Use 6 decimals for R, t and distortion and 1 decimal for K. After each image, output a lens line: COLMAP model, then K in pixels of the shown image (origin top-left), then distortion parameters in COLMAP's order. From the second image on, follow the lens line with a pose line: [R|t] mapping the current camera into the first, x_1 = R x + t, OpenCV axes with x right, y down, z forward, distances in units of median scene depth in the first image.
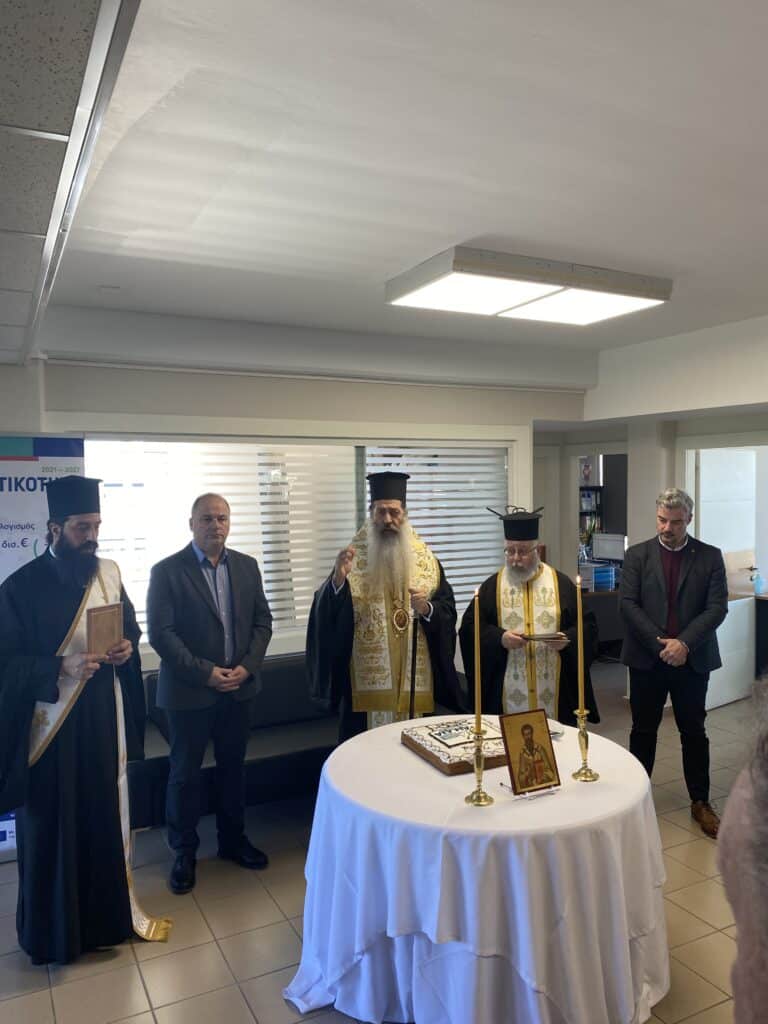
lens RADIAL K [[776.3, 0, 384.0], [0, 776.3, 512.0], [0, 0, 1]] dist [-0.000027, -0.034030]
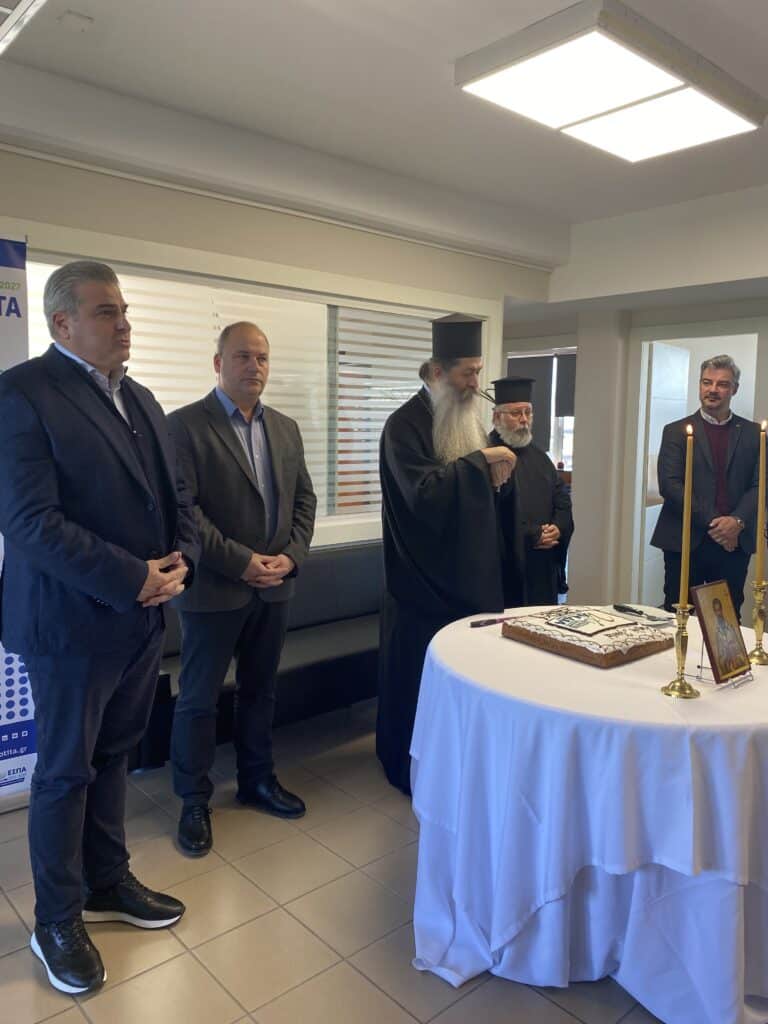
lens RADIAL K [[771.5, 0, 384.0], [0, 771.5, 512.0], [0, 0, 1]] dist [0.060455, -0.004329]
pose [[0.965696, -0.011944, 0.259399, -0.288746], [-0.009582, 0.996622, 0.081564, 0.094380], [-0.259497, -0.081252, 0.962320, 0.243908]]
